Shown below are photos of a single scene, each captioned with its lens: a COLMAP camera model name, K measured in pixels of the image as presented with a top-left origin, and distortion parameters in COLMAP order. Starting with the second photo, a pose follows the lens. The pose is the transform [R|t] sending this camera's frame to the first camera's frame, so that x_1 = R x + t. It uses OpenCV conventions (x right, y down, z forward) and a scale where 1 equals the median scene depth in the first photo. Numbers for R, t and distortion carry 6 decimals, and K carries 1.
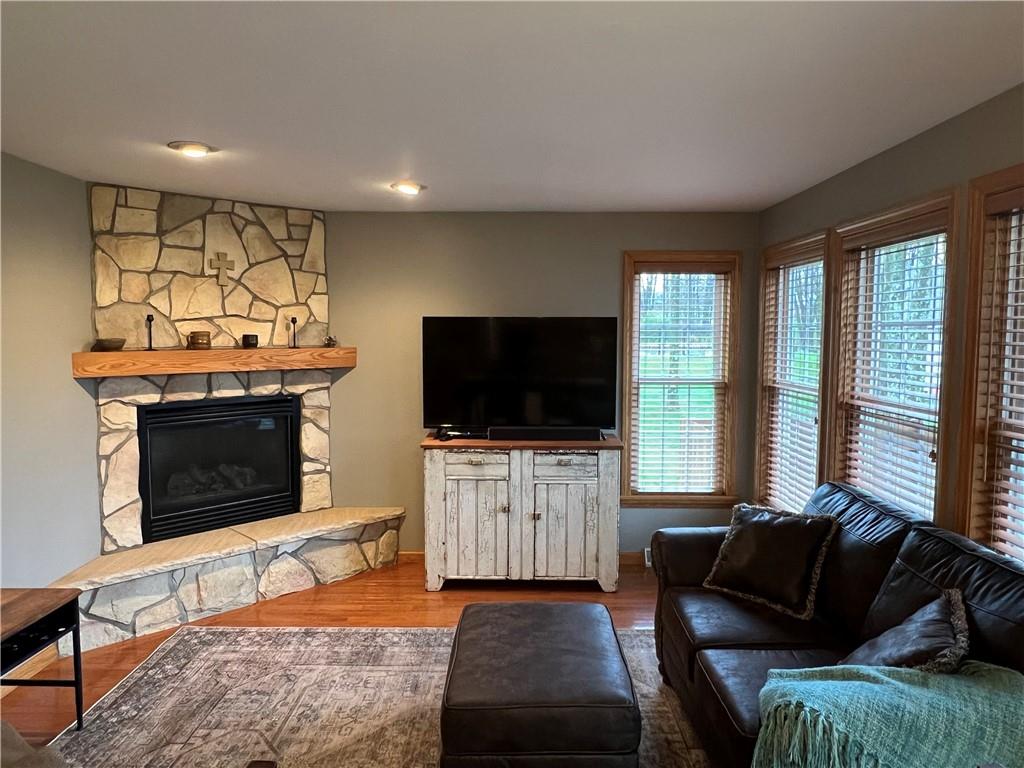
lens RADIAL K [[697.8, 0, 510.3], [0, 697.8, 381.9], [0, 0, 1]] dist [-0.007063, -0.001169]
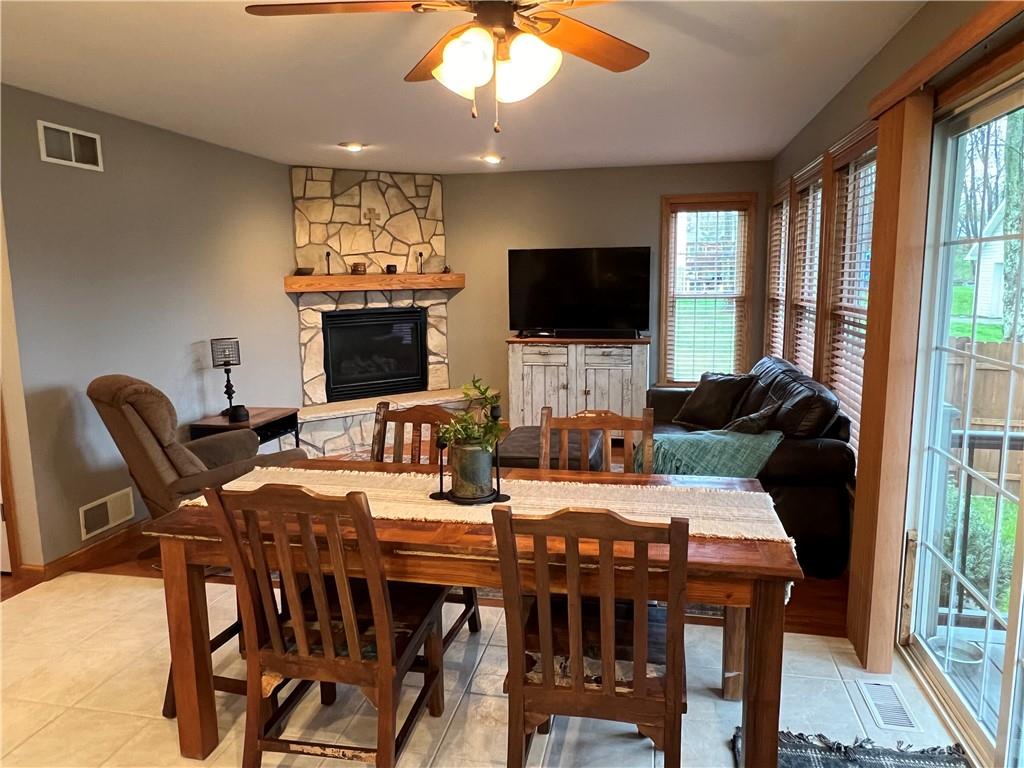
lens RADIAL K [[697.8, 0, 510.3], [0, 697.8, 381.9], [0, 0, 1]] dist [-0.007063, -0.001169]
pose [[0.979138, 0.015685, -0.202592, 0.171009], [0.001261, 0.996528, 0.083249, 0.056184], [0.203195, -0.081768, 0.975718, -0.395887]]
